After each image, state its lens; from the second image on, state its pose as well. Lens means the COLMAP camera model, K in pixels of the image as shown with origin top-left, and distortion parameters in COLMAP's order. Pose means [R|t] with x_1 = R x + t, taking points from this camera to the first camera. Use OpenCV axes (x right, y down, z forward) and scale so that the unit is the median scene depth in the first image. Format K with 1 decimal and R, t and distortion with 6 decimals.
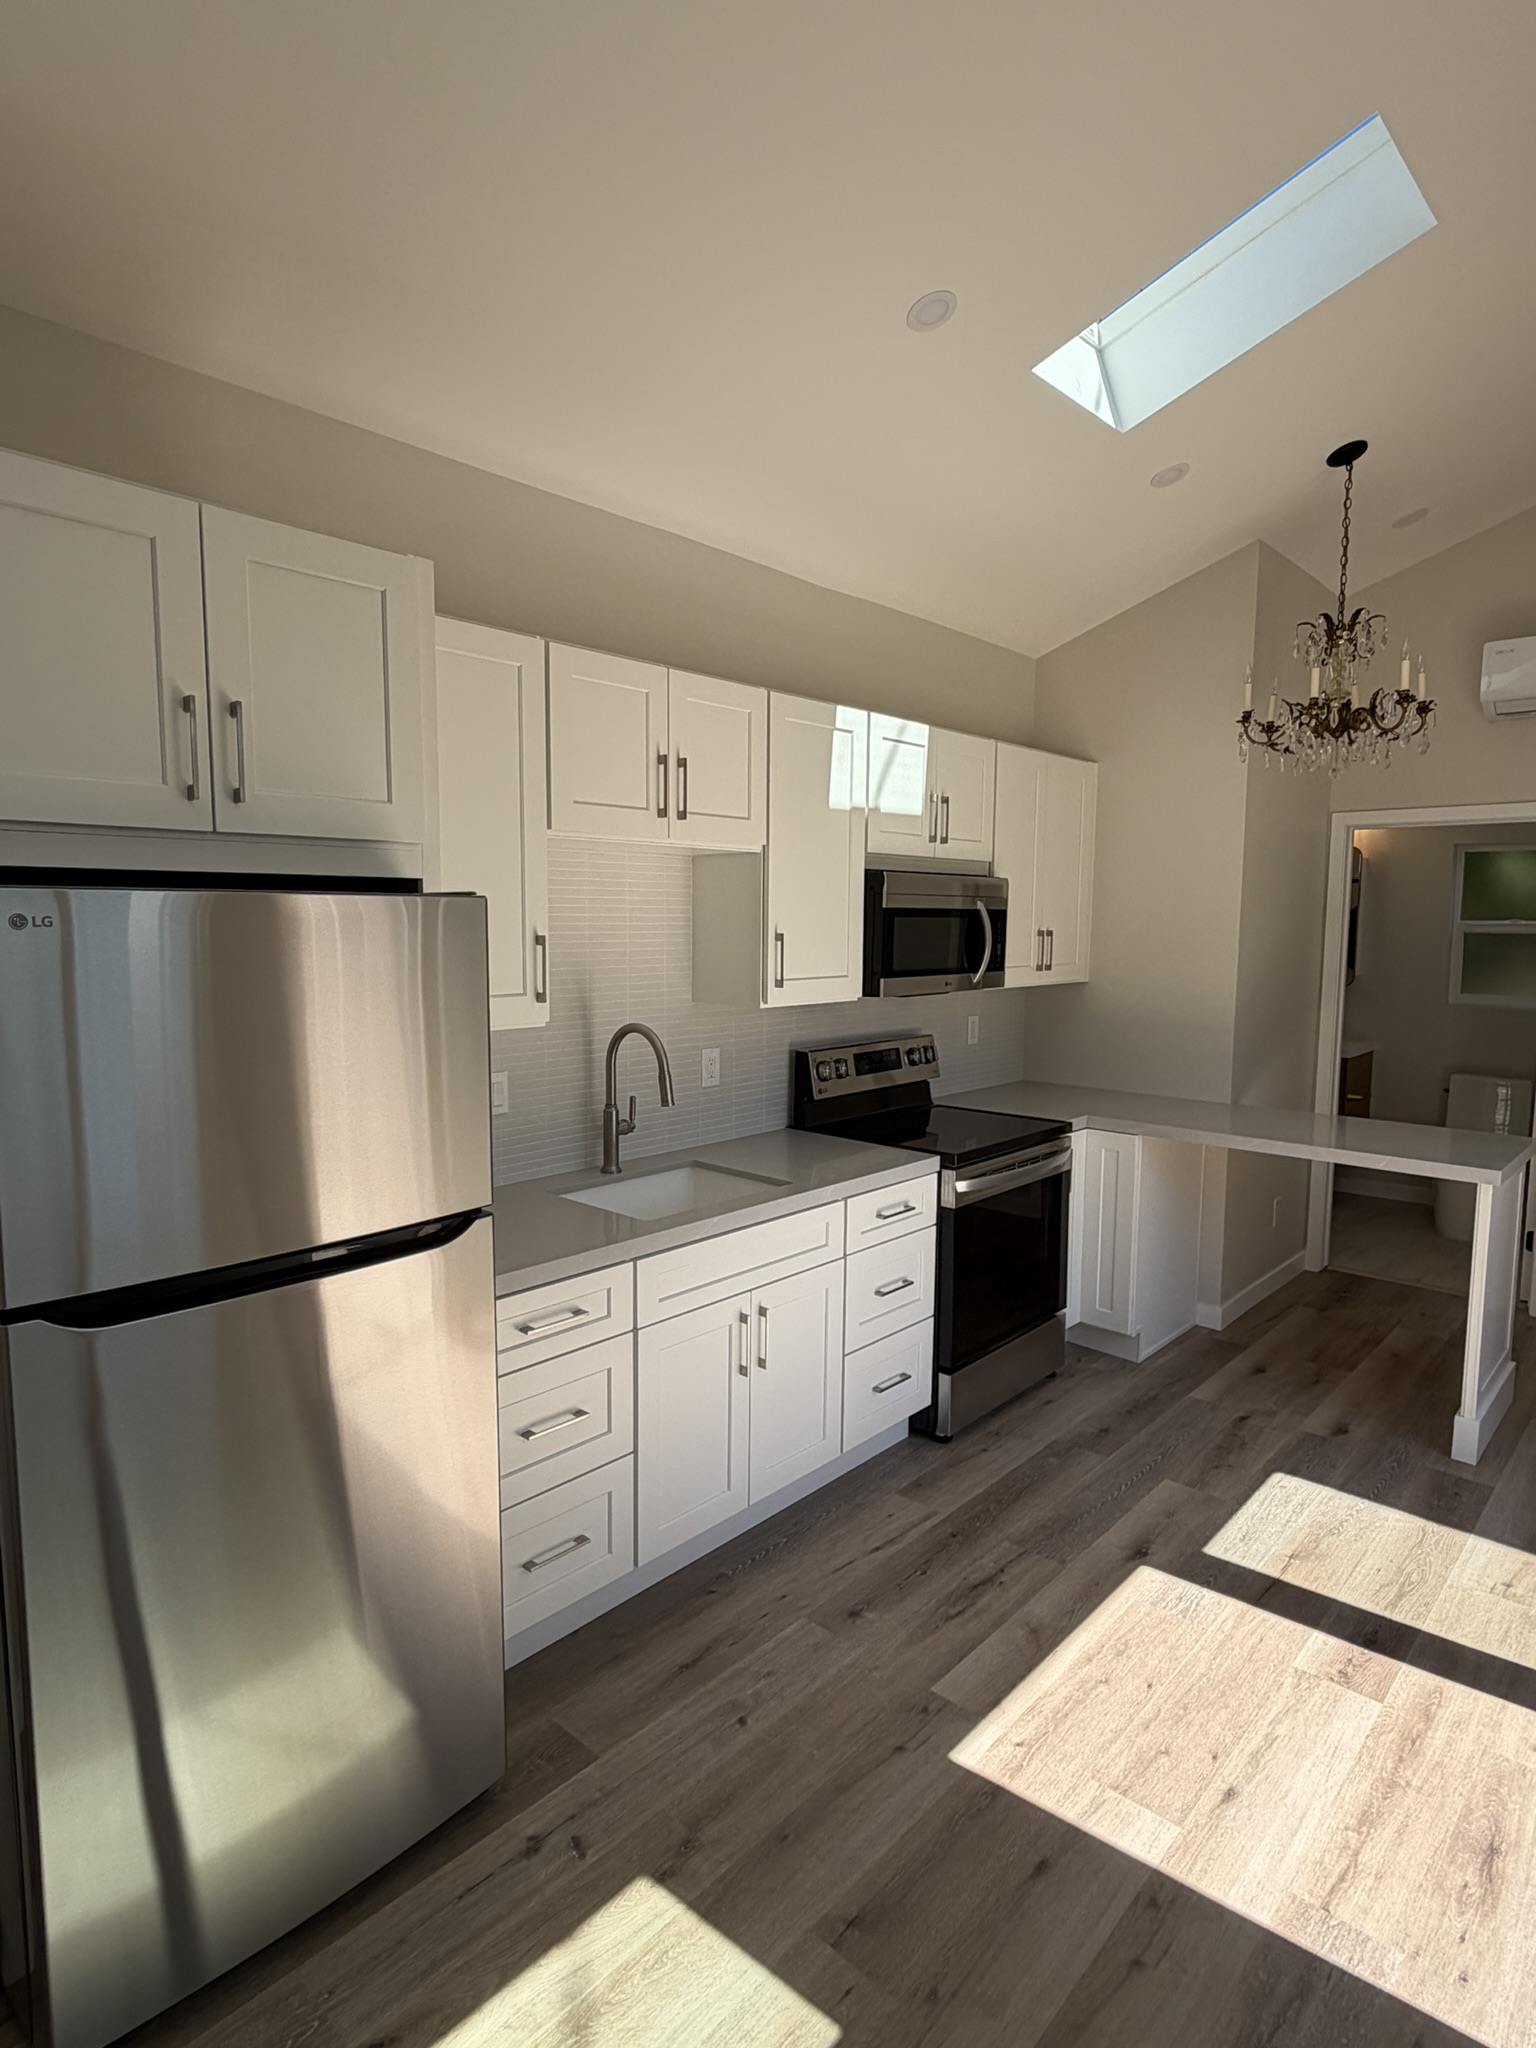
lens RADIAL K [[1131.8, 0, 764.9], [0, 1131.8, 1029.0], [0, 0, 1]] dist [0.001502, -0.002426]
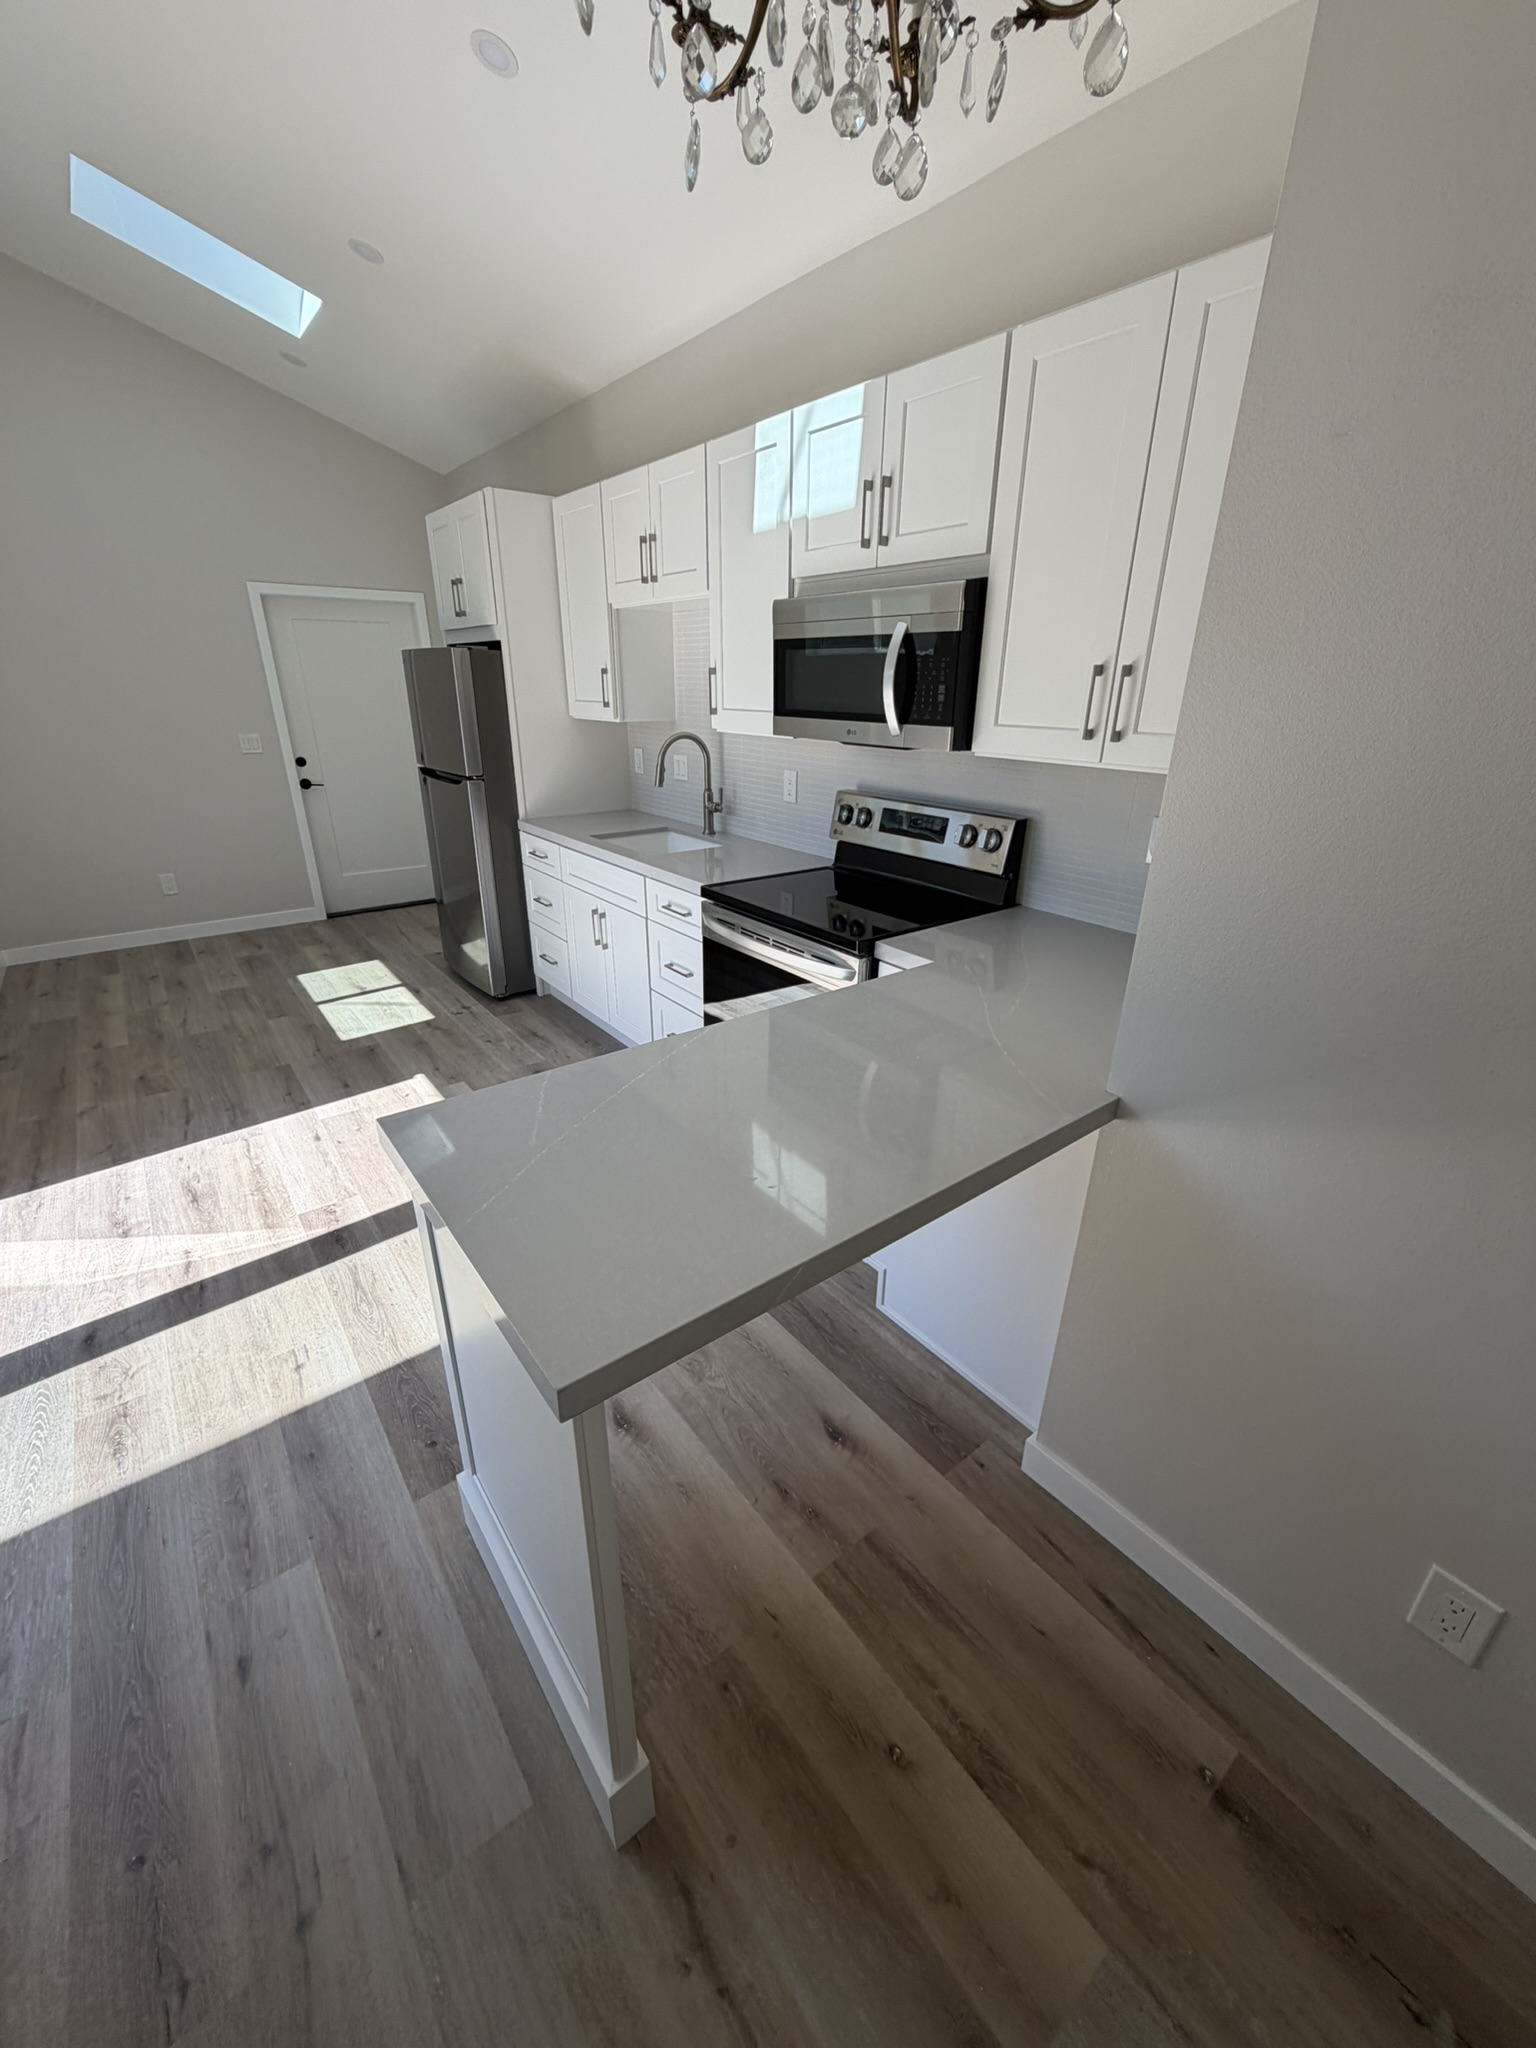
lens RADIAL K [[815.9, 0, 764.5], [0, 815.9, 1022.5], [0, 0, 1]] dist [-0.004254, 0.000073]
pose [[-0.176970, 0.375968, -0.909577, 1.114129], [-0.107679, 0.911220, 0.397598, -0.106489], [0.978308, 0.168305, -0.120775, 1.428845]]
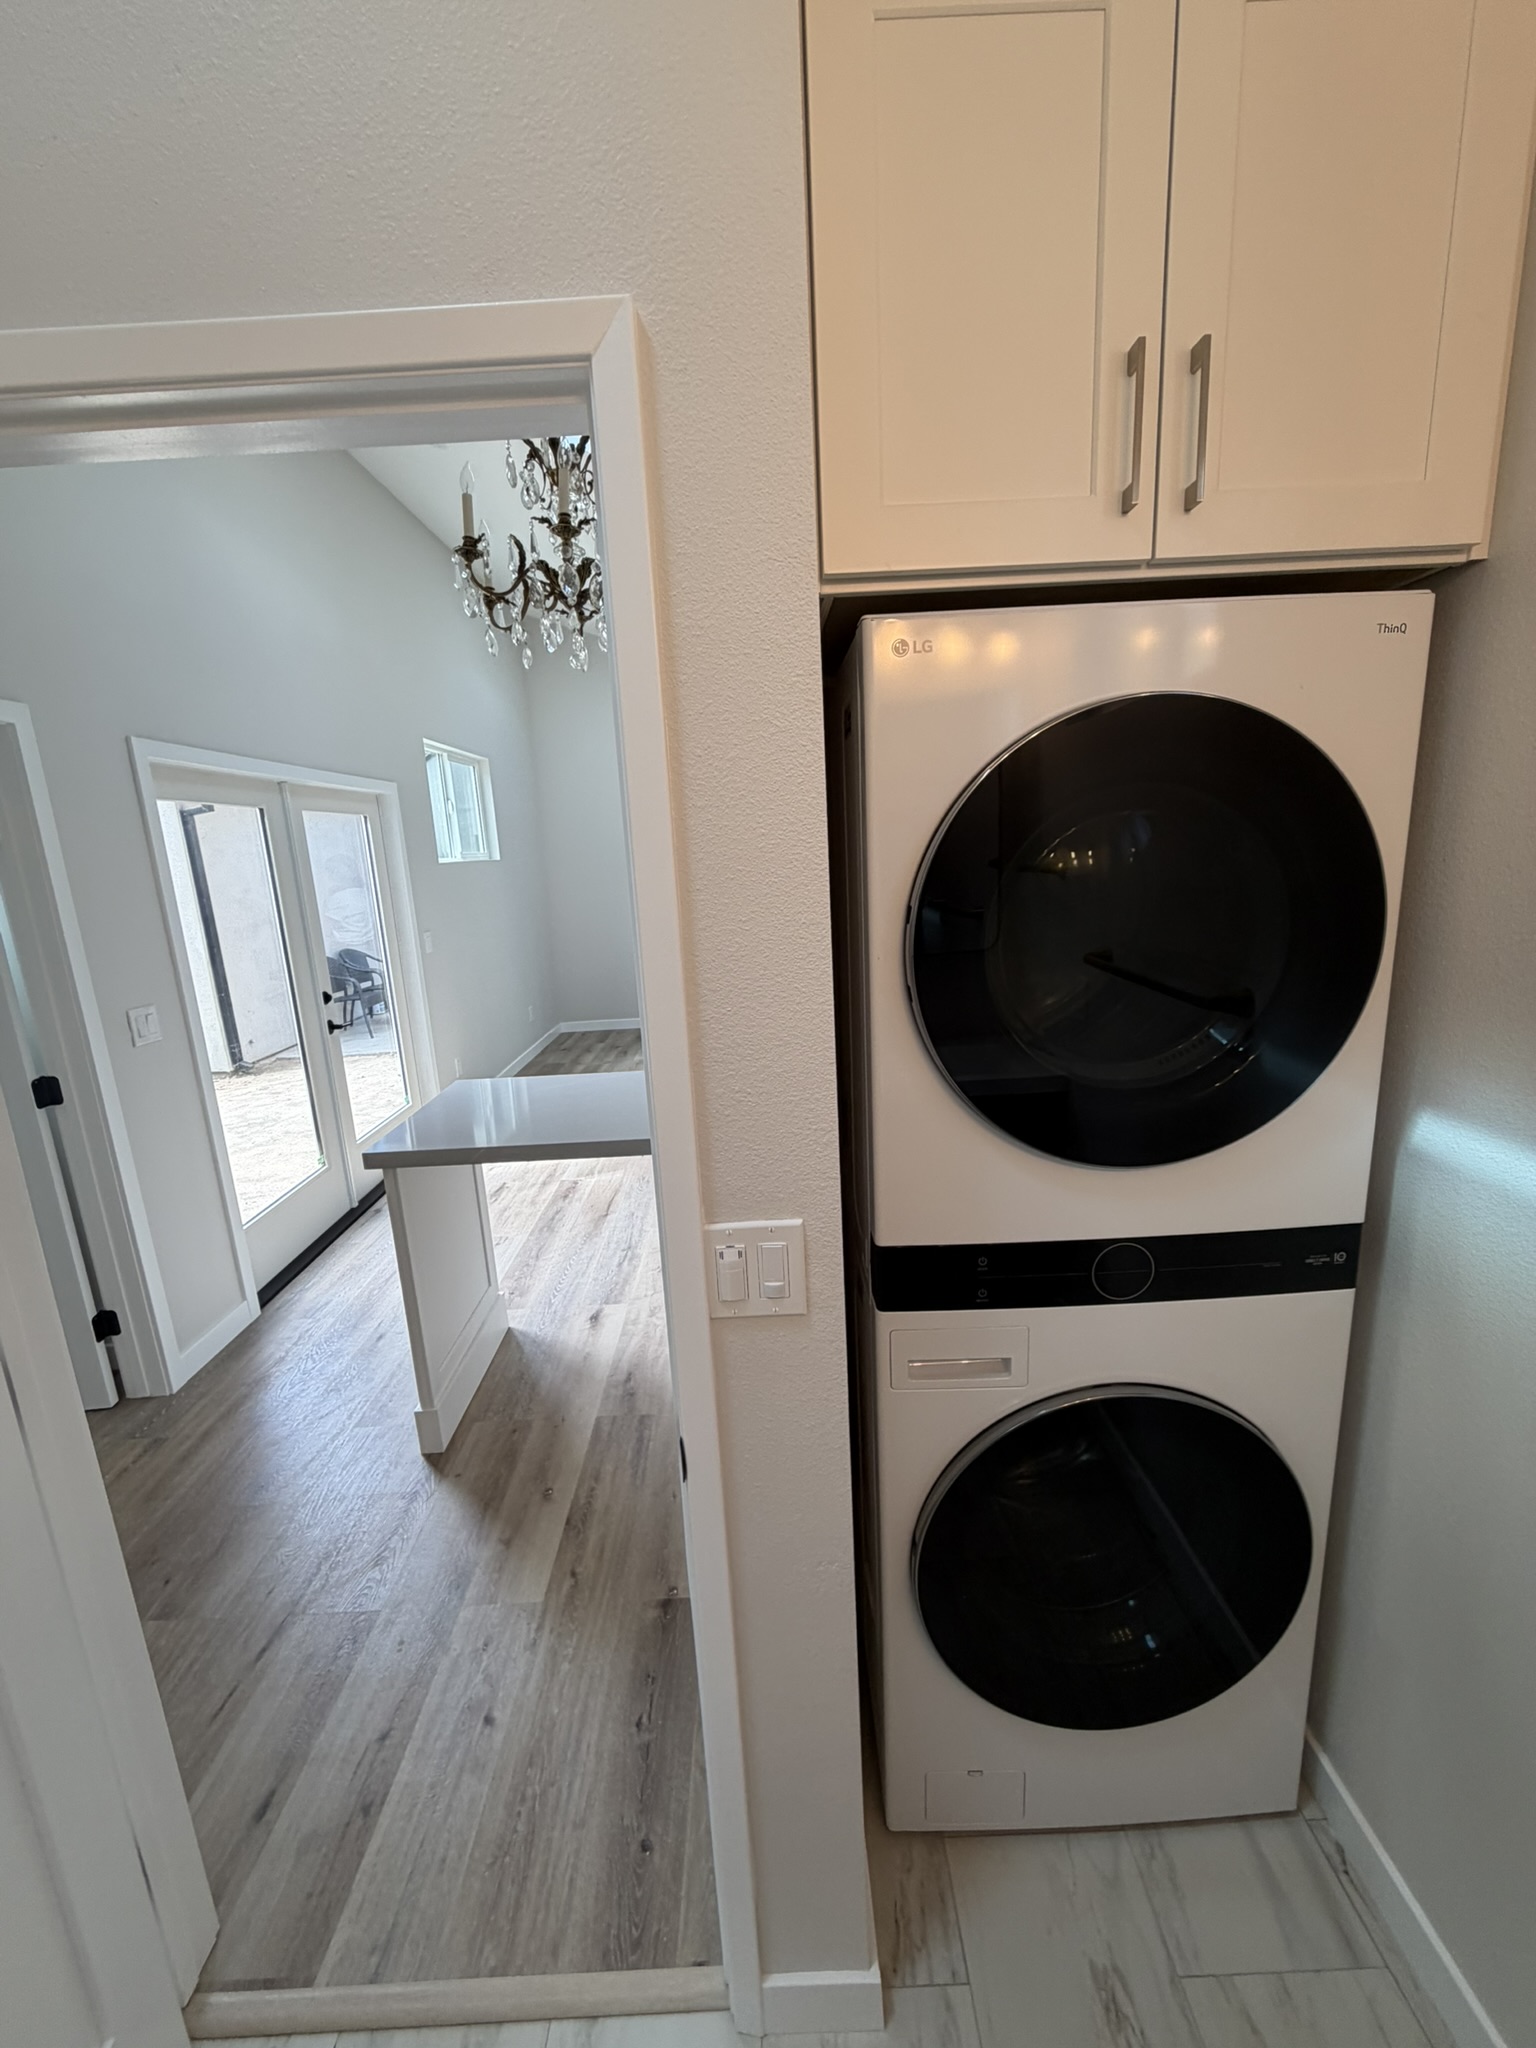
lens RADIAL K [[815.9, 0, 768.7], [0, 815.9, 1024.2], [0, 0, 1]] dist [-0.004254, 0.000073]
pose [[-0.734309, 0.172303, -0.656584, 1.116355], [-0.025395, 0.959599, 0.280223, -0.202569], [0.678341, 0.222444, -0.700266, 2.092560]]
